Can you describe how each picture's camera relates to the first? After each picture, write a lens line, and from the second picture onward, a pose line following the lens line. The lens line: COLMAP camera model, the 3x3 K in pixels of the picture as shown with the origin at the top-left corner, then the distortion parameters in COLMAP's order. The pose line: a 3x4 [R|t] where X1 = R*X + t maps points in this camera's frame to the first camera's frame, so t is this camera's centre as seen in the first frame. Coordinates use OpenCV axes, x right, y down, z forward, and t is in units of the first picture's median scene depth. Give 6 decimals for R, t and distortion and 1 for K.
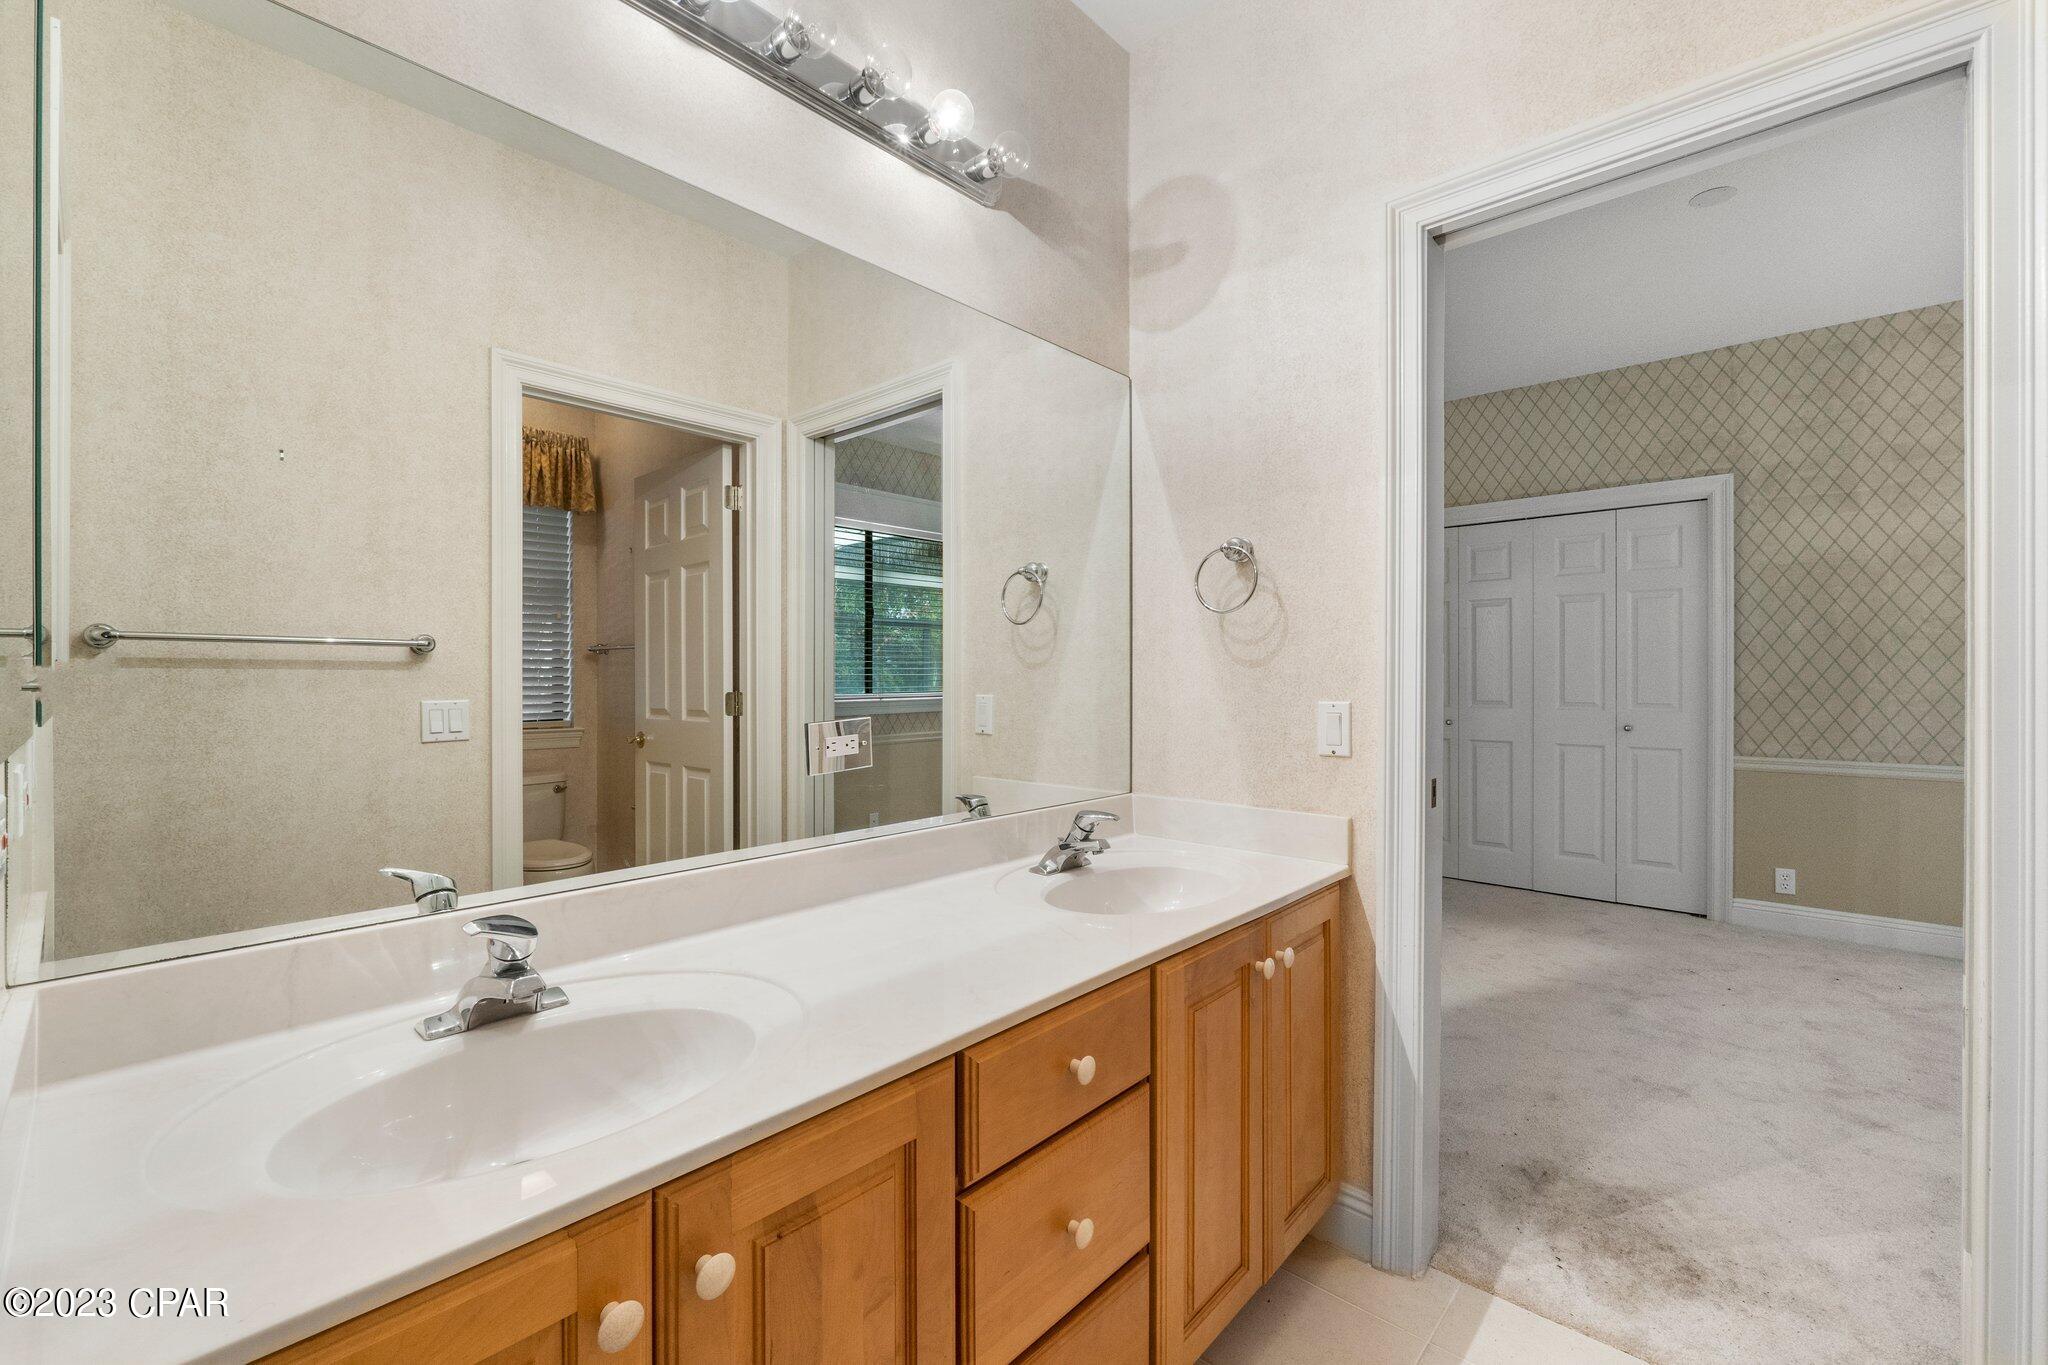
lens RADIAL K [[861.9, 0, 1023.1], [0, 861.9, 676.9], [0, 0, 1]] dist [-0.010716, -0.000043]
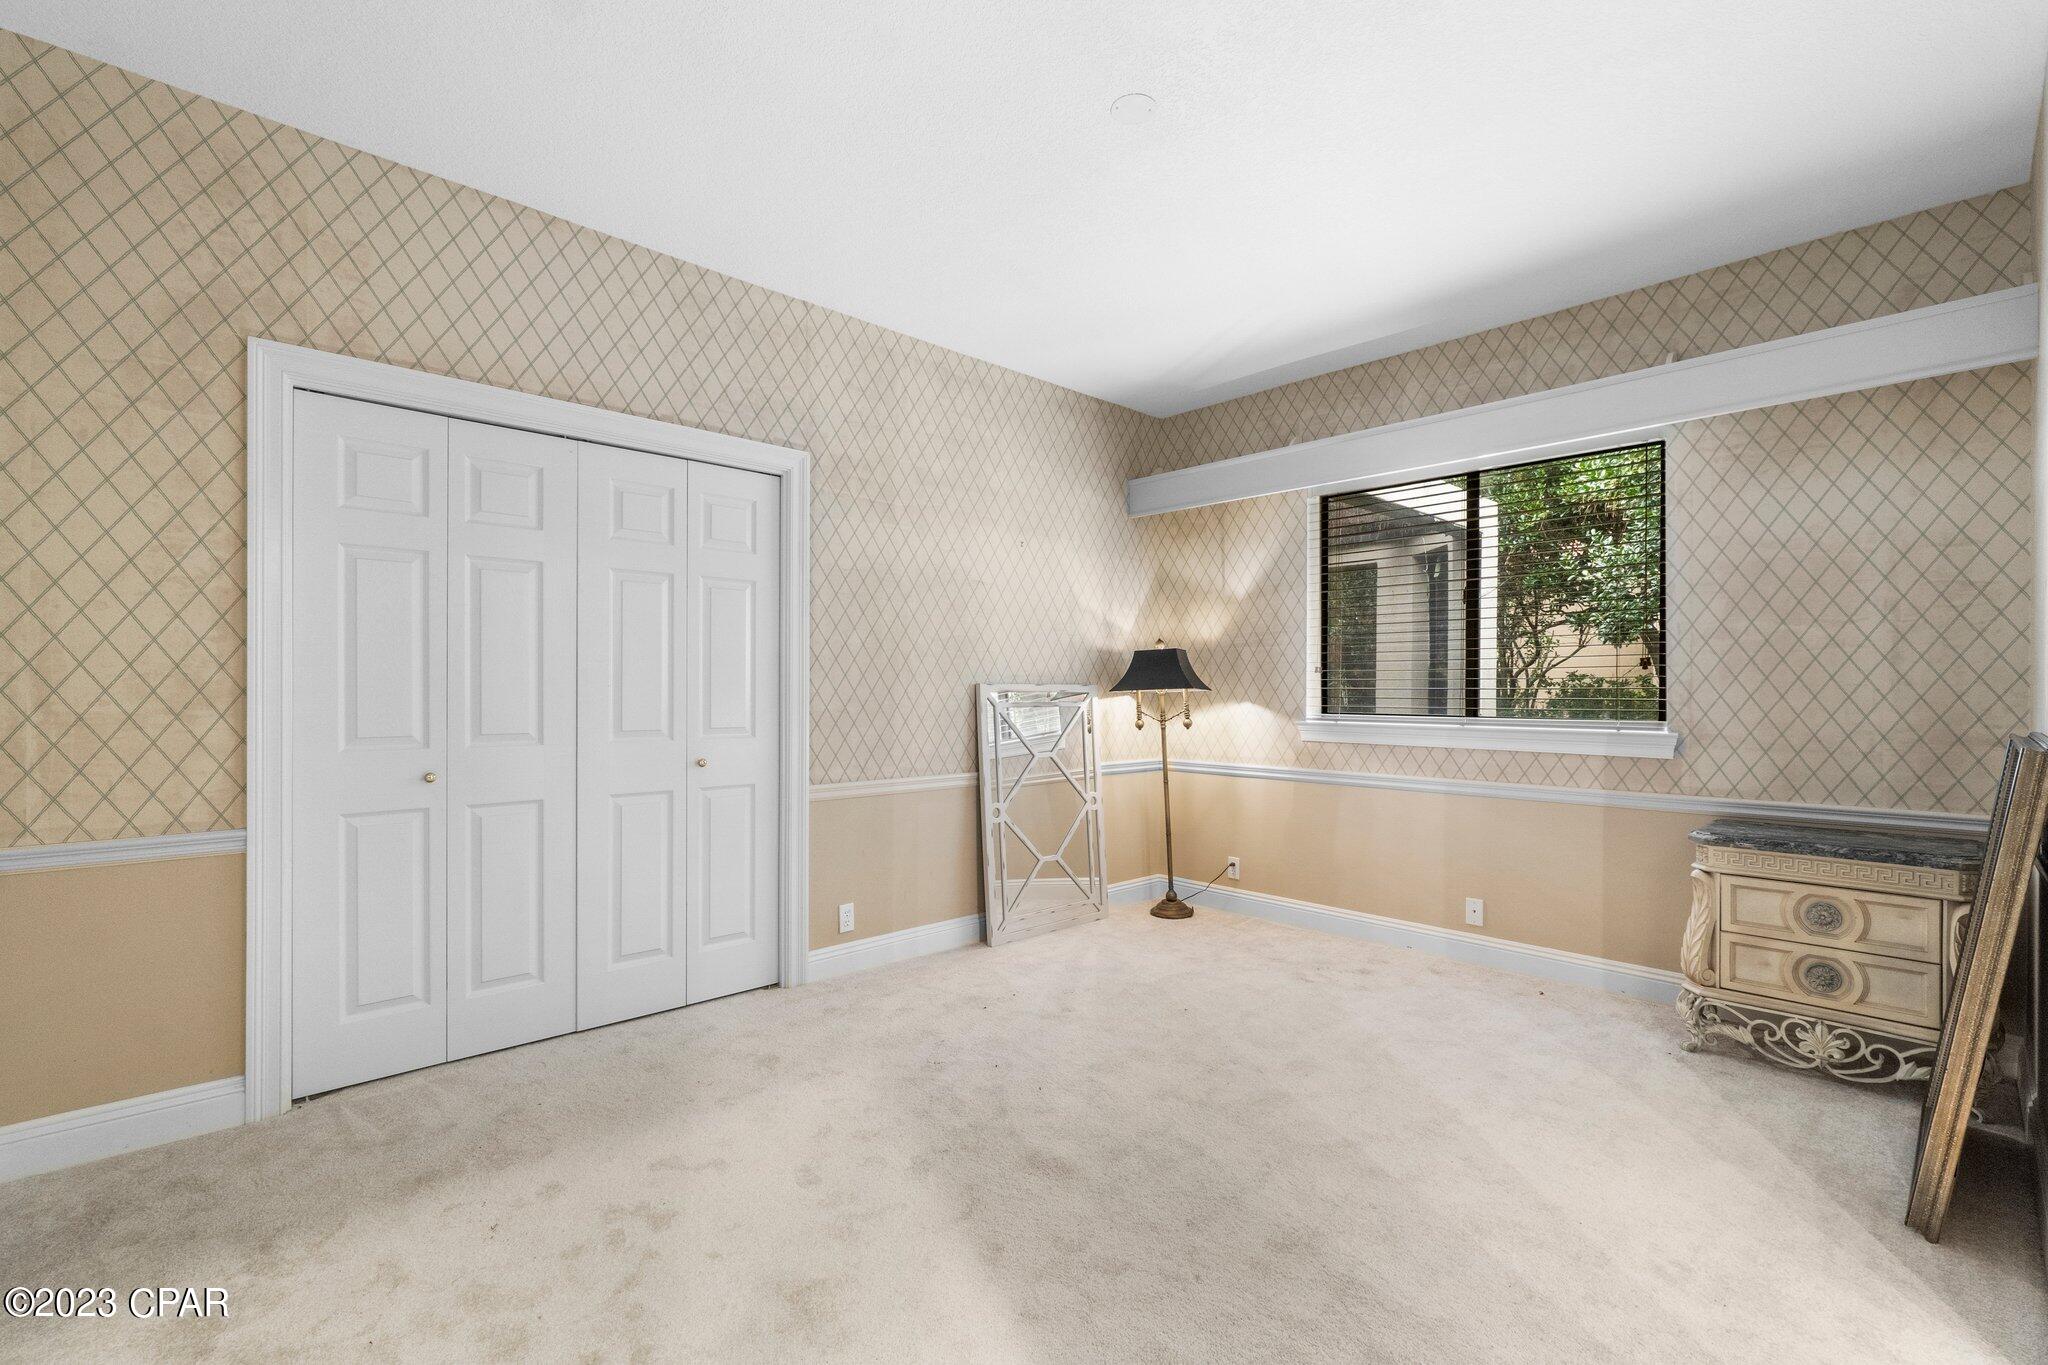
lens RADIAL K [[888.1, 0, 1024.7], [0, 888.1, 691.0], [0, 0, 1]] dist [-0.003261, -0.000265]
pose [[0.075264, -0.003587, 0.997157, -0.033839], [-0.006690, 0.999969, 0.004102, -0.007004], [-0.997141, -0.006980, 0.075237, 0.737689]]
